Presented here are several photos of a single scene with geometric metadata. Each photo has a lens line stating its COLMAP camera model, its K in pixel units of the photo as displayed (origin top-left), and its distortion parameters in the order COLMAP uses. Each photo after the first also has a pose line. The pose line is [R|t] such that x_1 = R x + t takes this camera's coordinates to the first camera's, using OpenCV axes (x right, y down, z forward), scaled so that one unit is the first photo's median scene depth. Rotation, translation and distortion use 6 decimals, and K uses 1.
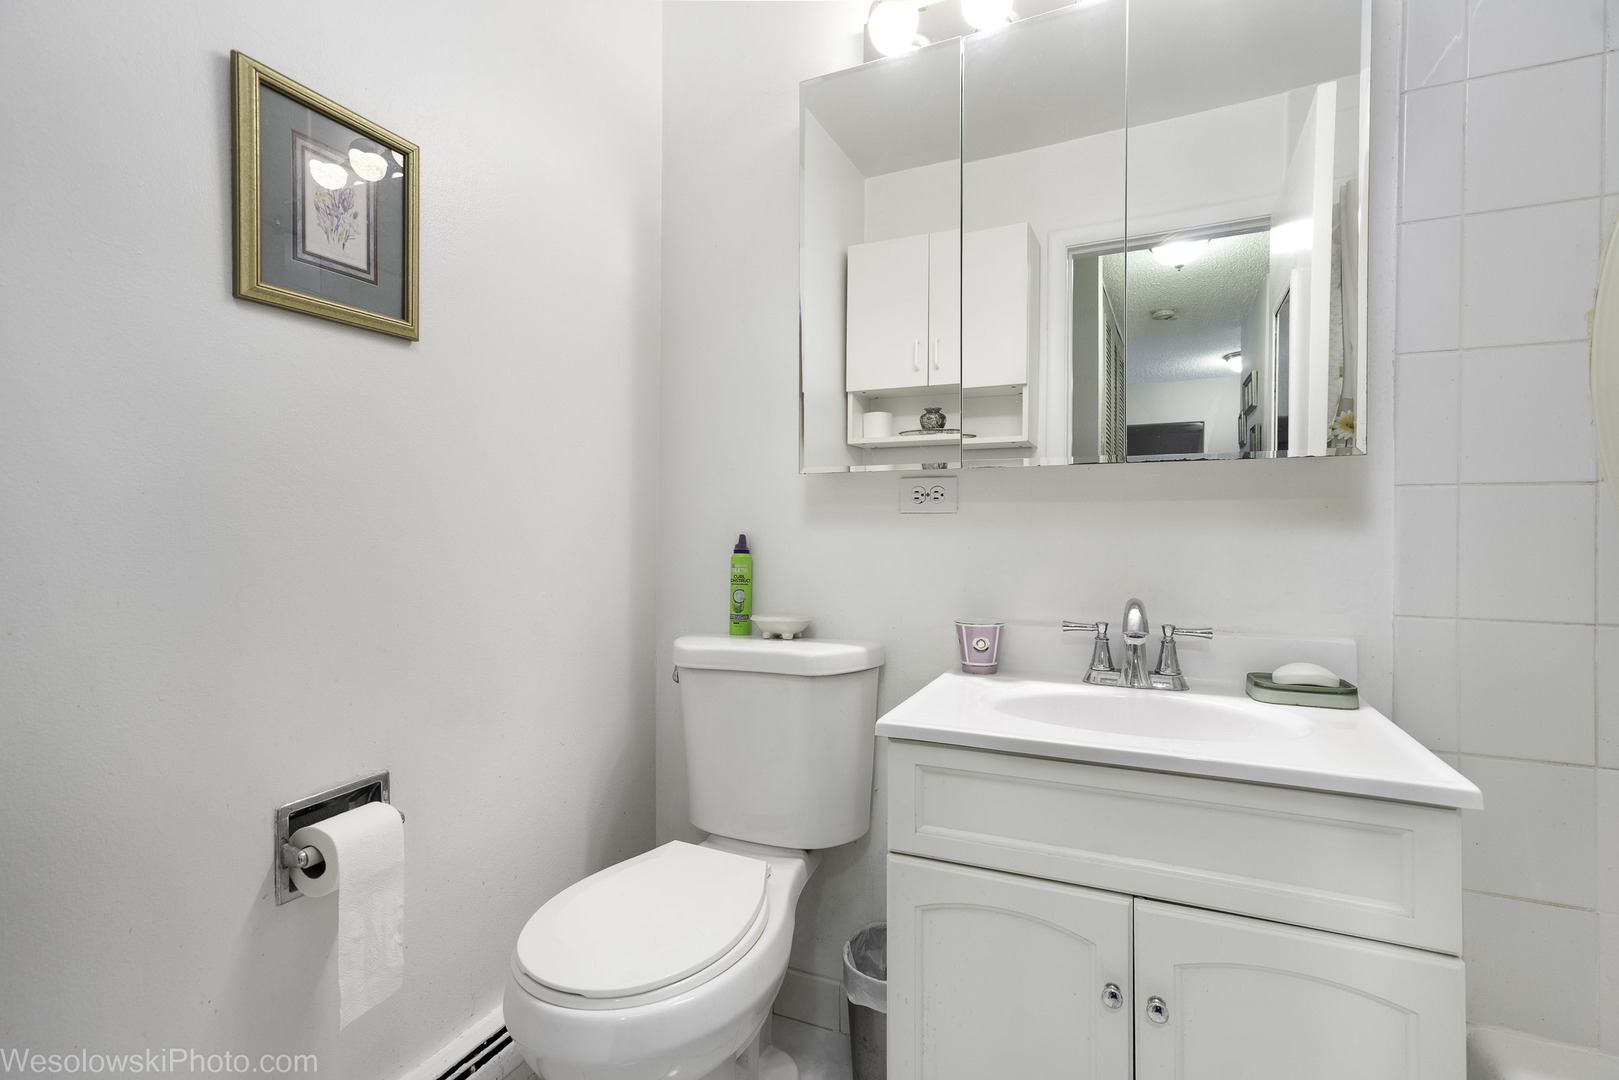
lens RADIAL K [[731.1, 0, 806.7], [0, 731.1, 538.5], [0, 0, 1]] dist [0.001089, 0.005694]
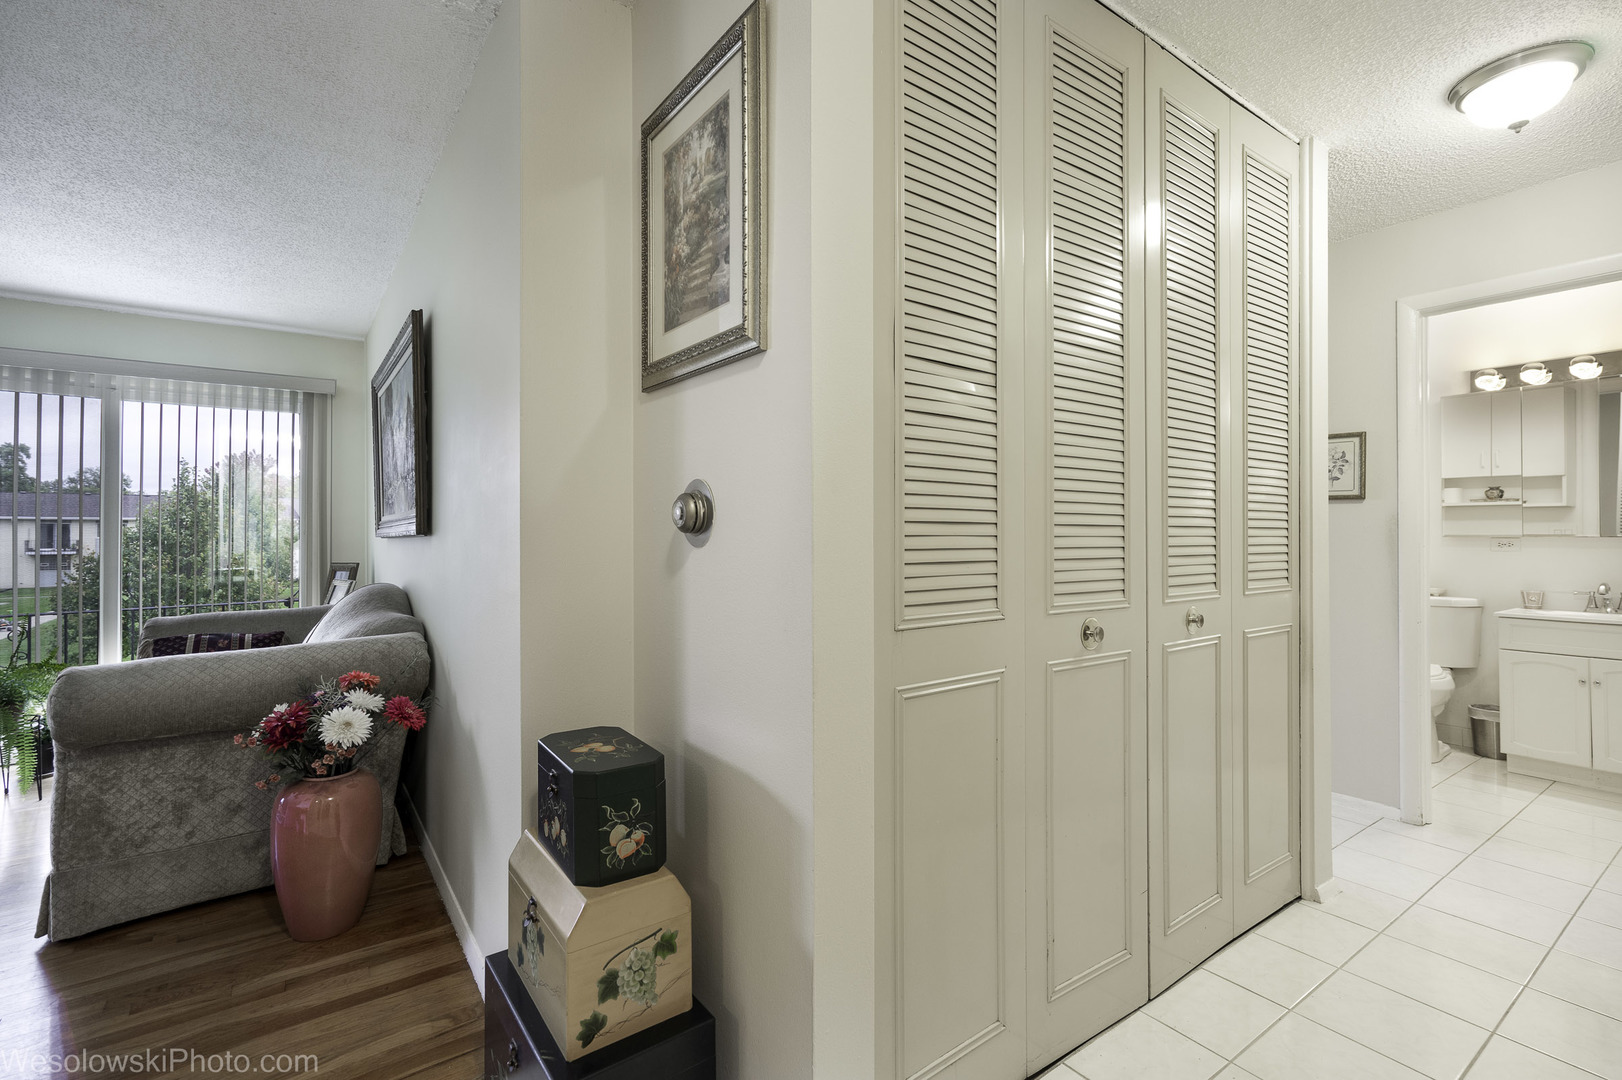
lens RADIAL K [[732.4, 0, 810.1], [0, 732.4, 532.0], [0, 0, 1]] dist [0.001089, 0.005694]
pose [[0.858053, -0.006470, -0.513521, -0.363958], [-0.002129, 0.999867, -0.016155, -0.031333], [0.513557, 0.014955, 0.857925, -1.513607]]
